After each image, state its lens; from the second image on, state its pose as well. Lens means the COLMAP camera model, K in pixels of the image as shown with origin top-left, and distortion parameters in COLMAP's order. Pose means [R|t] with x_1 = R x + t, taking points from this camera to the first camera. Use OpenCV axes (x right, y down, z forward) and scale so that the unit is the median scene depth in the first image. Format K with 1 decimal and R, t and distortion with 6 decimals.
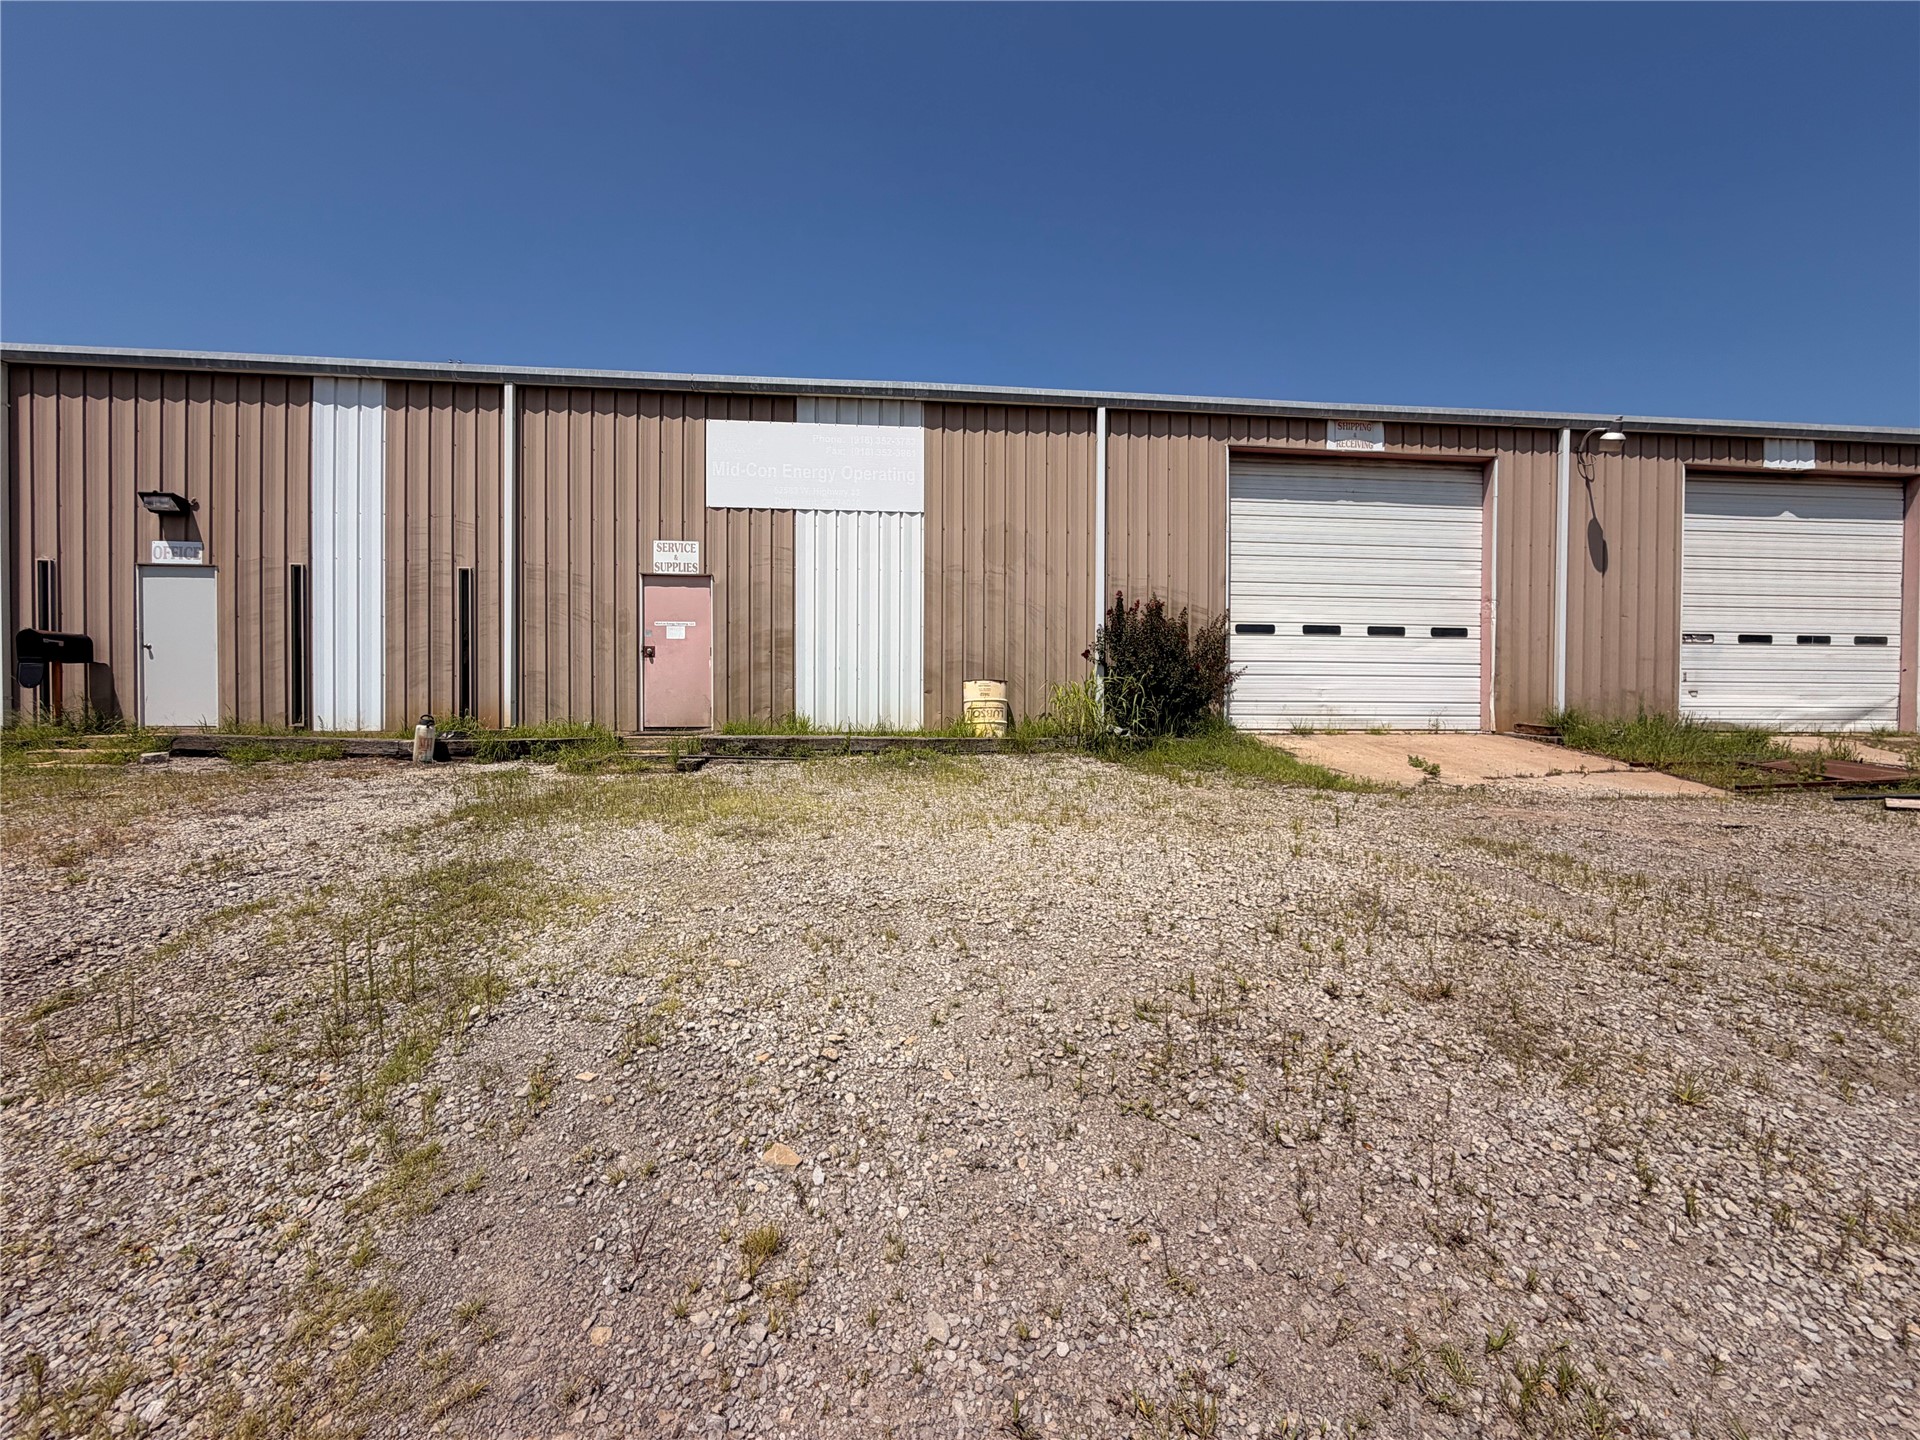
lens RADIAL K [[767.3, 0, 961.2], [0, 767.3, 719.7], [0, 0, 1]] dist [-0.001916, 0.000914]
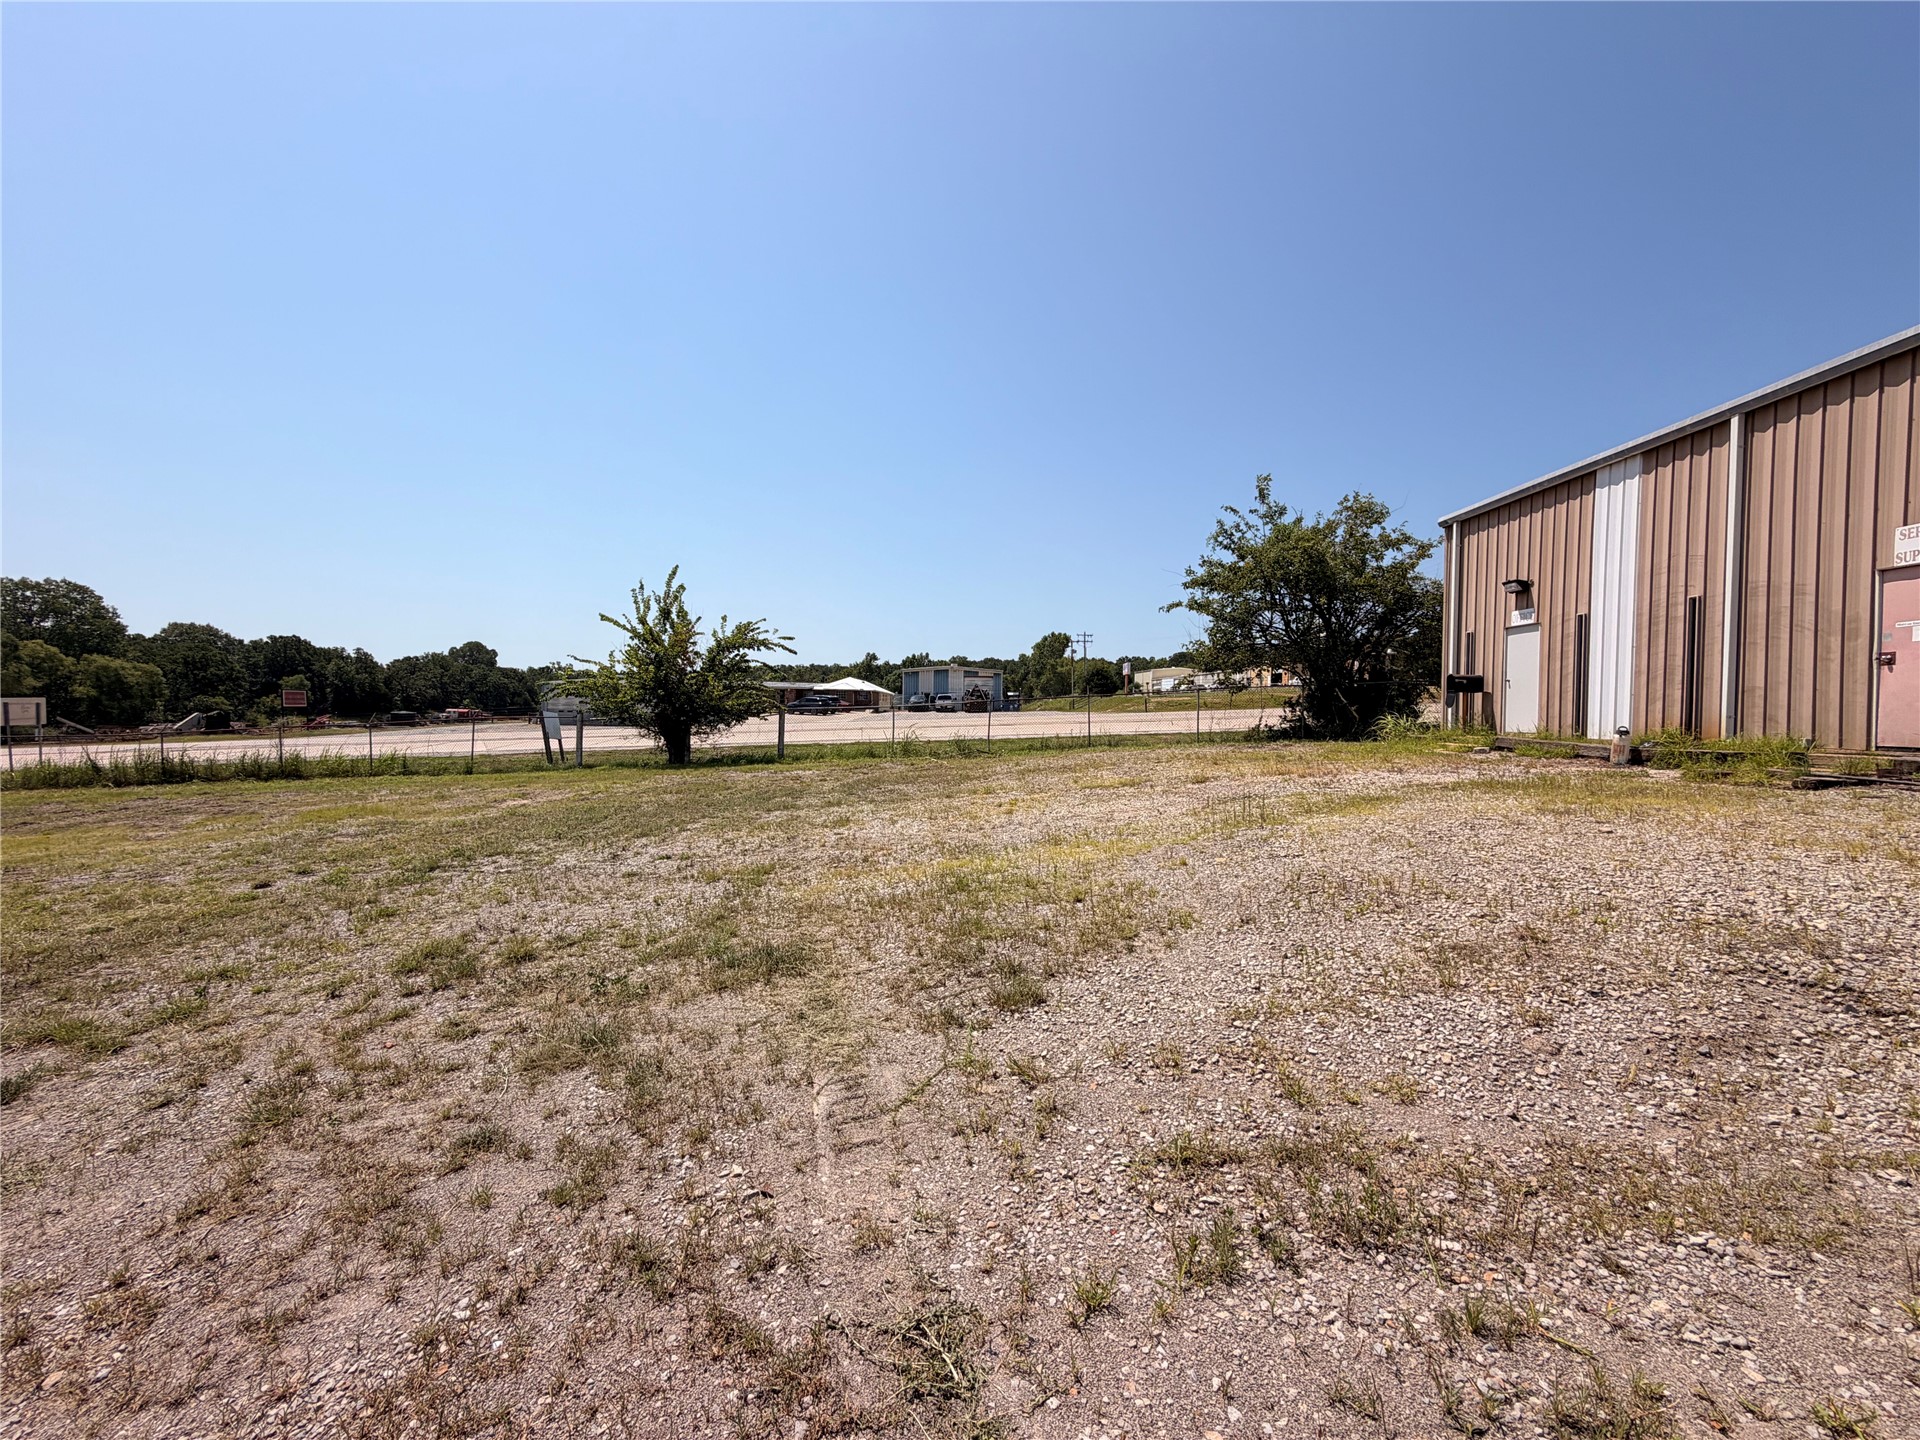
lens RADIAL K [[767.3, 0, 960.1], [0, 767.3, 722.5], [0, 0, 1]] dist [-0.001916, 0.000914]
pose [[-0.101856, 0.010076, -0.994748, 0.576919], [-0.026244, 0.999573, 0.012812, -0.000887], [0.994453, 0.027411, -0.101548, 0.056819]]
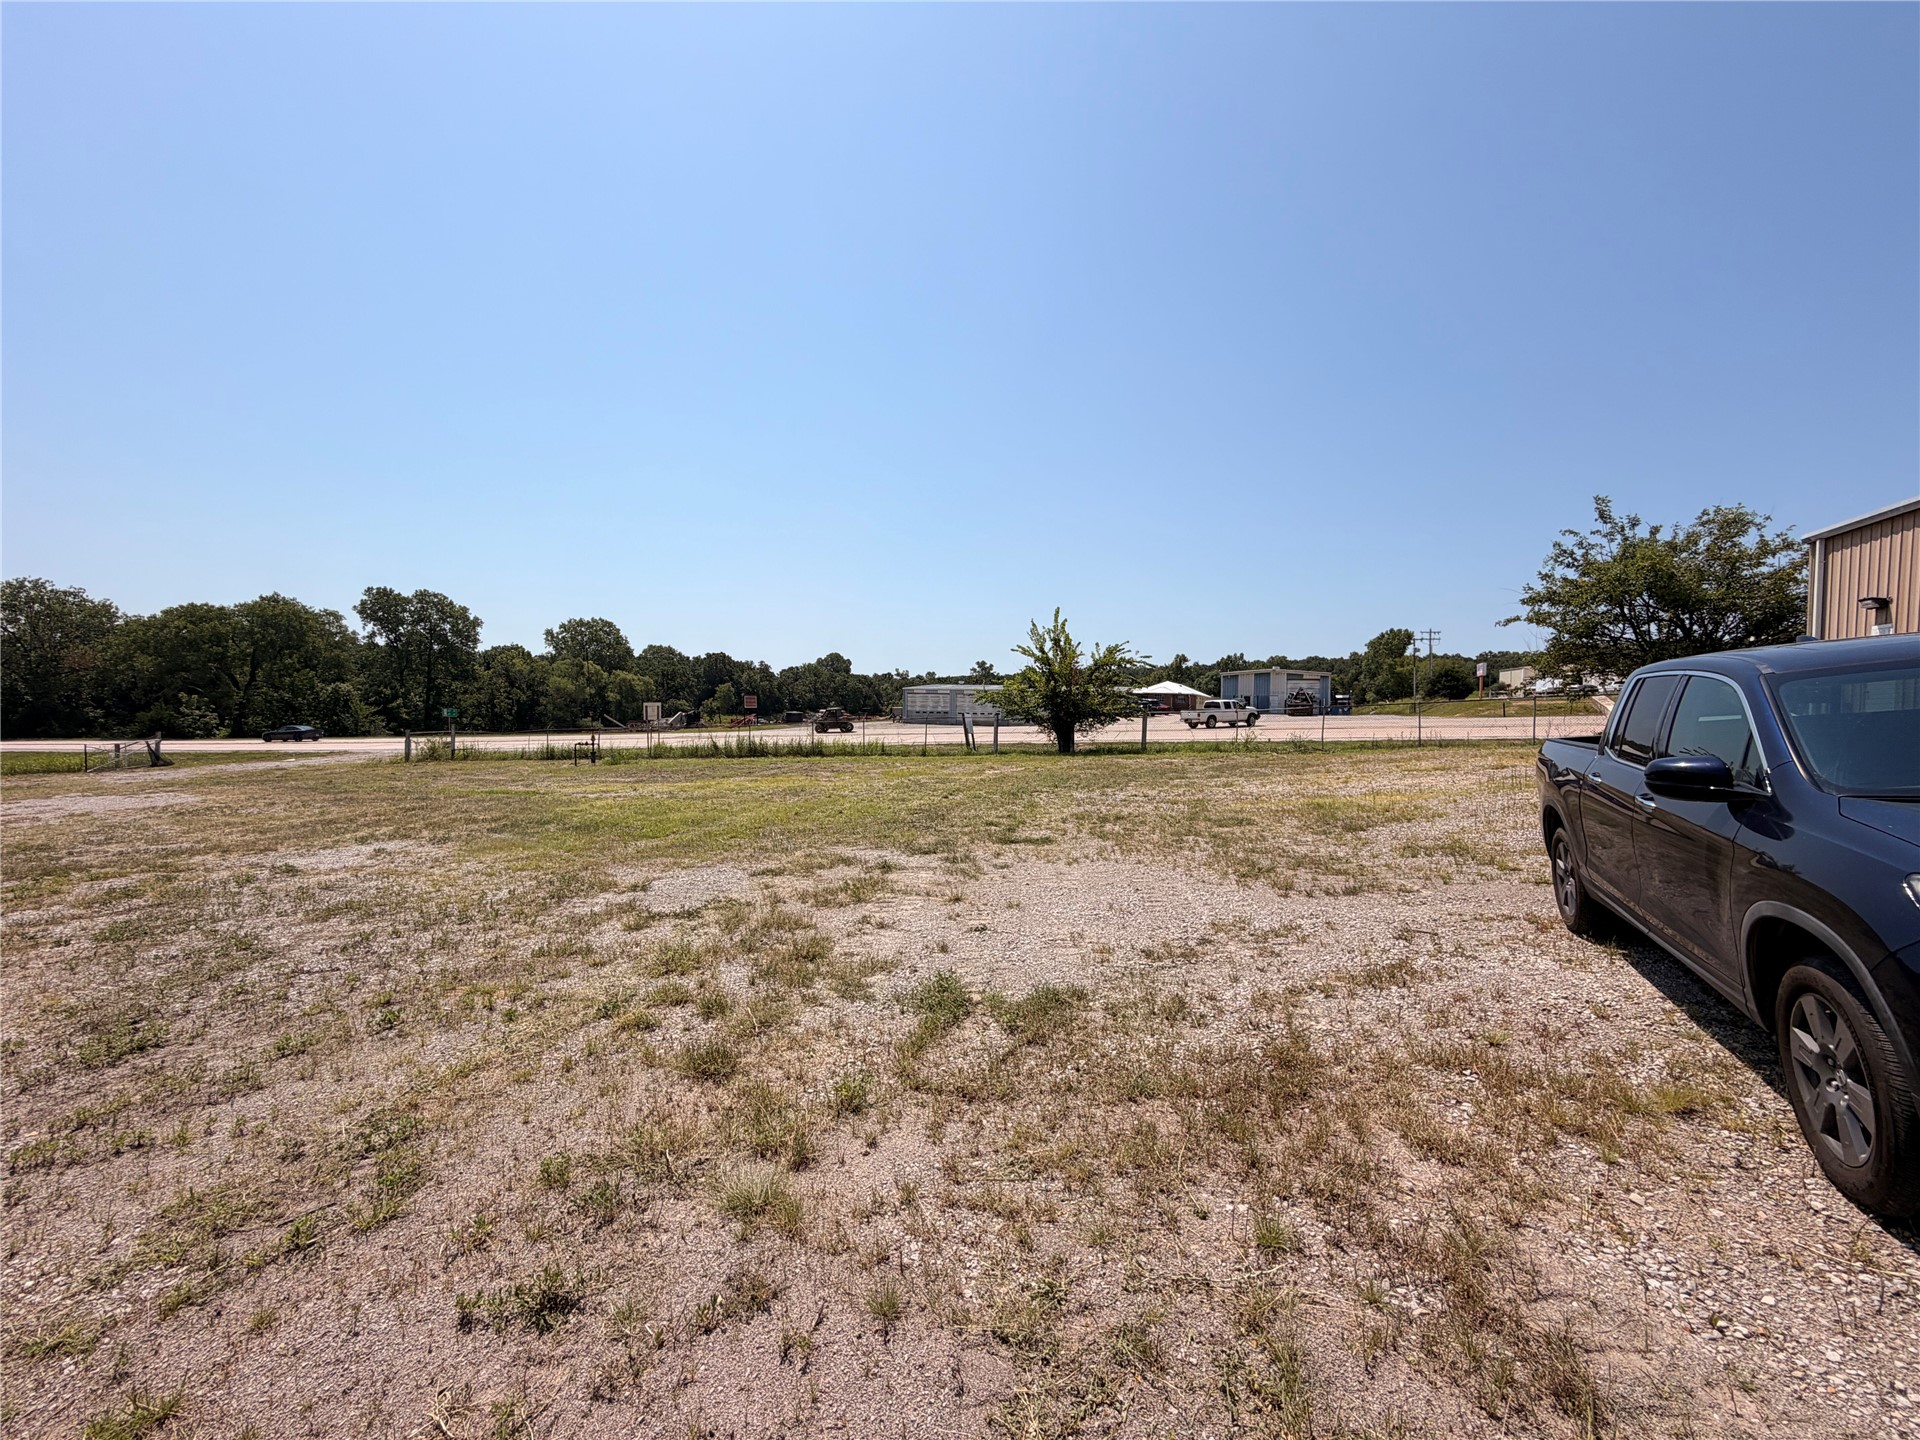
lens RADIAL K [[767.3, 0, 959.7], [0, 767.3, 713.3], [0, 0, 1]] dist [-0.001916, 0.000914]
pose [[-0.475011, -0.006128, -0.879958, 1.272757], [-0.030653, 0.999484, 0.009586, -0.003433], [0.879446, 0.031527, -0.474954, 0.067551]]
